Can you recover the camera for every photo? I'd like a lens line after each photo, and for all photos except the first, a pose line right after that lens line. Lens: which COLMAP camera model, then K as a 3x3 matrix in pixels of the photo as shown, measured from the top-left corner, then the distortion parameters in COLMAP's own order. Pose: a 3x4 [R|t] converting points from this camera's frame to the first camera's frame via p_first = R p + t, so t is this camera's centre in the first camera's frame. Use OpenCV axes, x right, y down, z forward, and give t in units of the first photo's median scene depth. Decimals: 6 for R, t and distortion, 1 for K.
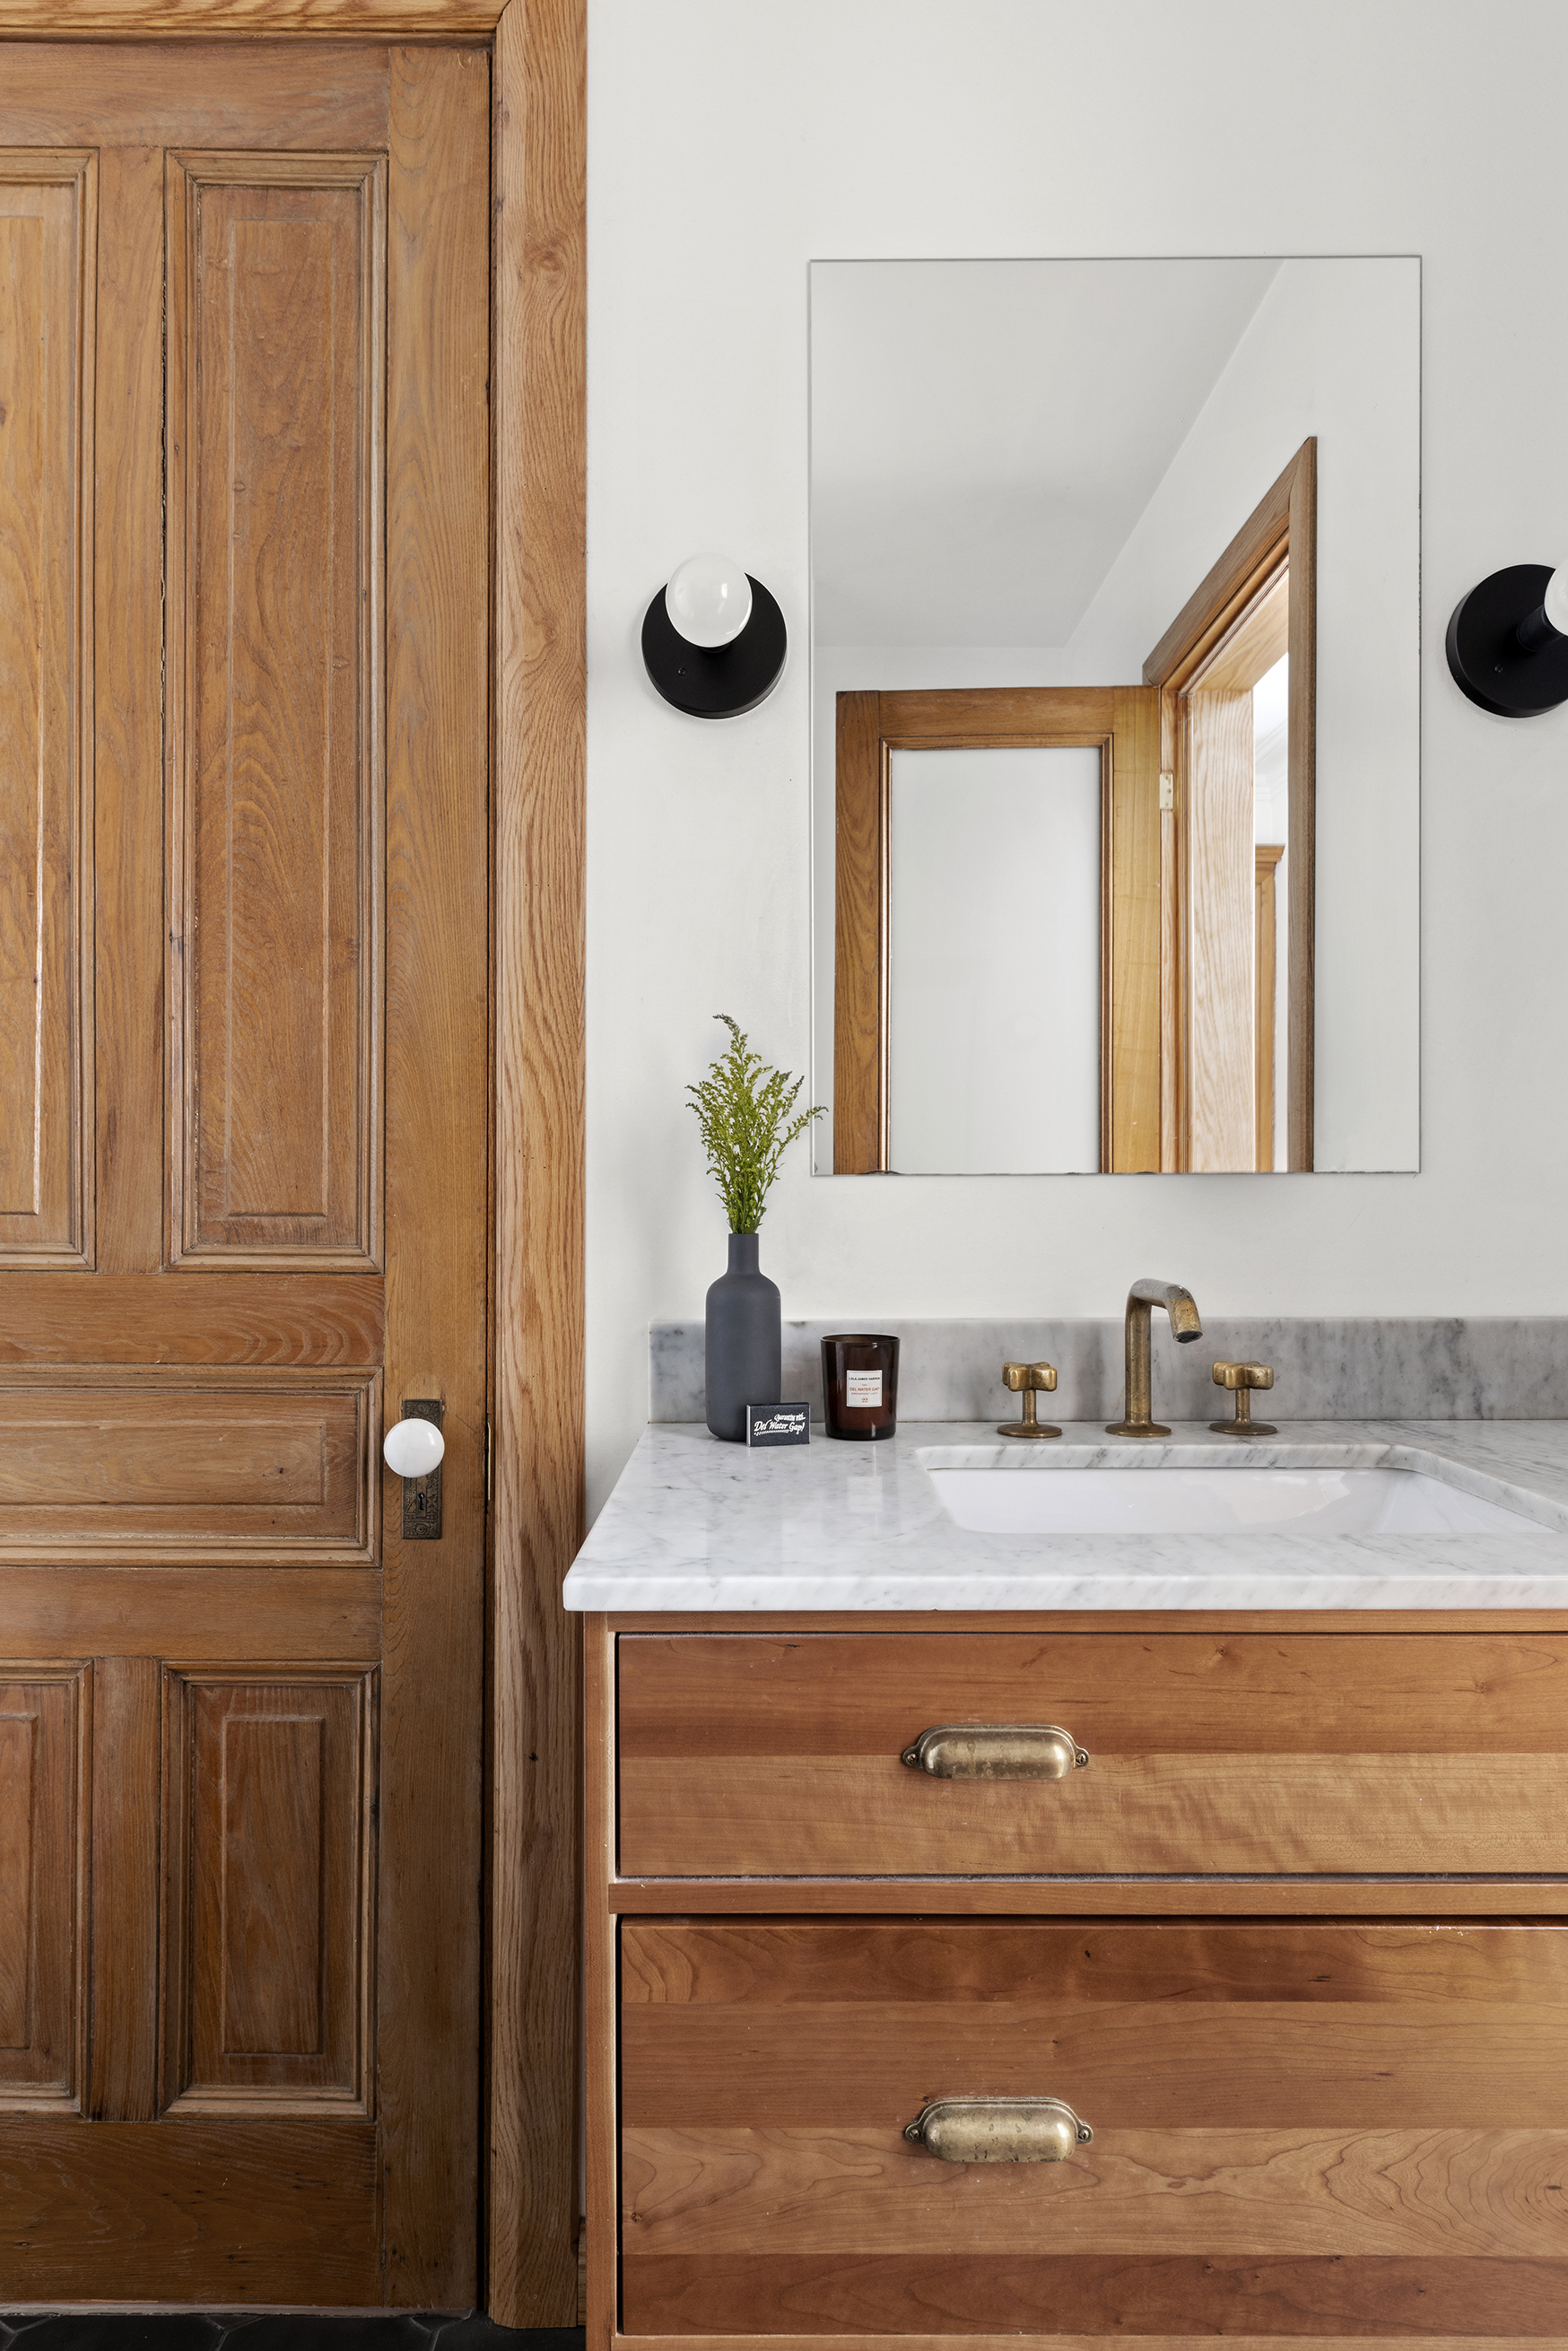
lens RADIAL K [[1353.8, 0, 784.0], [0, 1353.8, 1175.5], [0, 0, 1]] dist [0.021517, 0.000377]
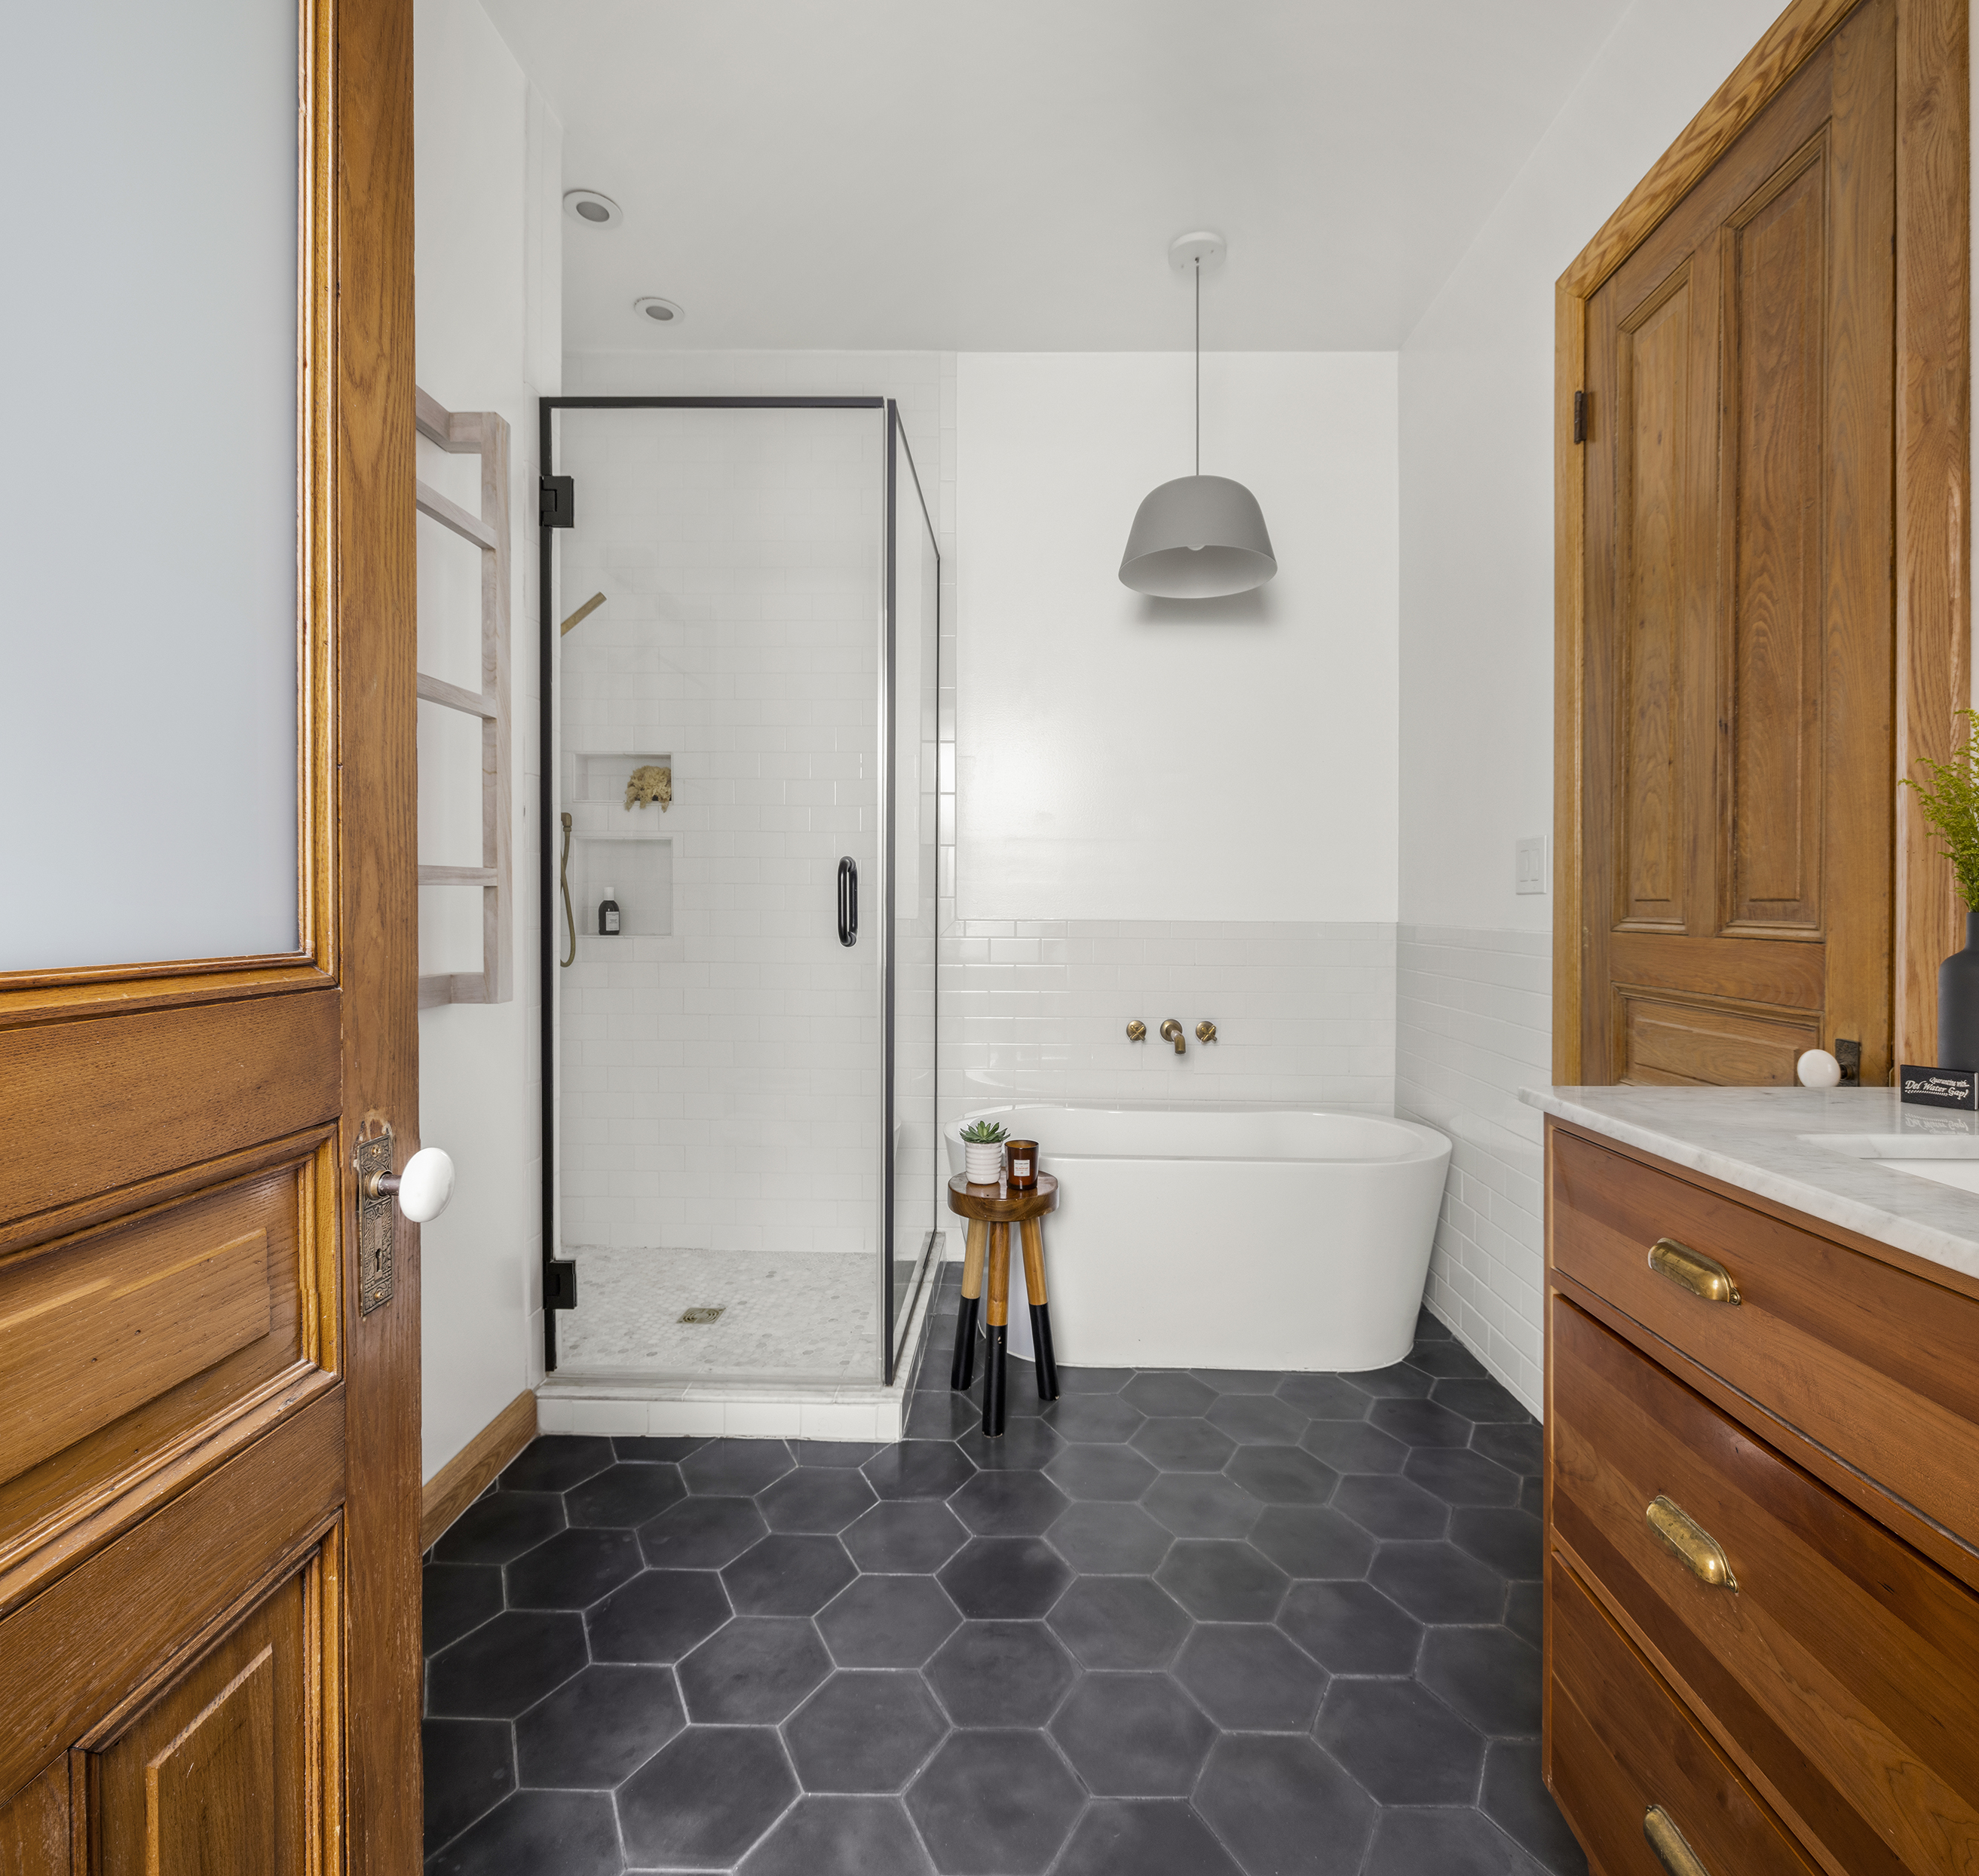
lens RADIAL K [[1029.1, 0, 994.3], [0, 1029.1, 907.1], [0, 0, 1]] dist [0.000583, 0.000220]
pose [[-0.030100, 0.003696, -0.999540, 0.756686], [-0.003483, 0.999987, 0.003803, 0.034835], [0.999541, 0.003596, -0.030087, 0.203187]]
